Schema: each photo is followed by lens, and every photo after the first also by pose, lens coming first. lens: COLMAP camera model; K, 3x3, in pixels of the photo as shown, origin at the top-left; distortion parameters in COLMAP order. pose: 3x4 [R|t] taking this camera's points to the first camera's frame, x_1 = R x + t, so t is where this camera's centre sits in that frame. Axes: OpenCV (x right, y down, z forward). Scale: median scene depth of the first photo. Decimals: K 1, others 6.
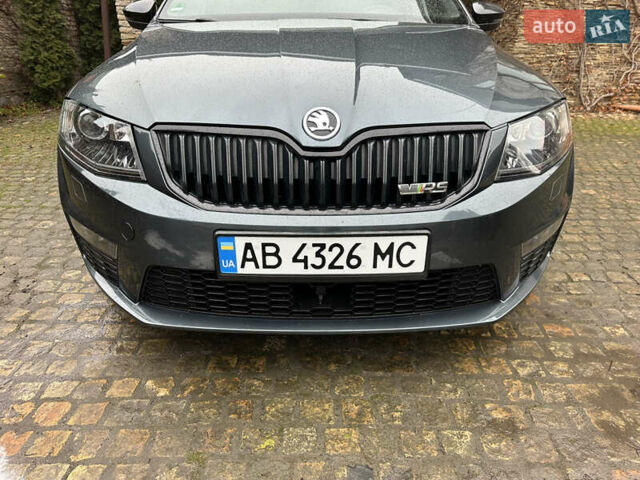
lens RADIAL K [[453.4, 0, 320.0], [0, 453.4, 240.0], [0, 0, 1]] dist [0.037603, -0.039971]
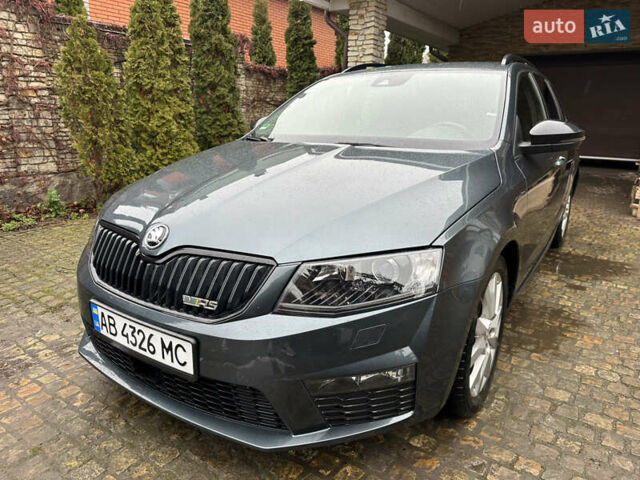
lens RADIAL K [[449.6, 0, 318.5], [0, 449.6, 240.9], [0, 0, 1]] dist [0.080079, -0.102267]
pose [[0.819871, 0.160885, -0.549480, 1.088660], [-0.238057, 0.968609, -0.071597, -0.257139], [0.520712, 0.189508, 0.832434, 0.148481]]
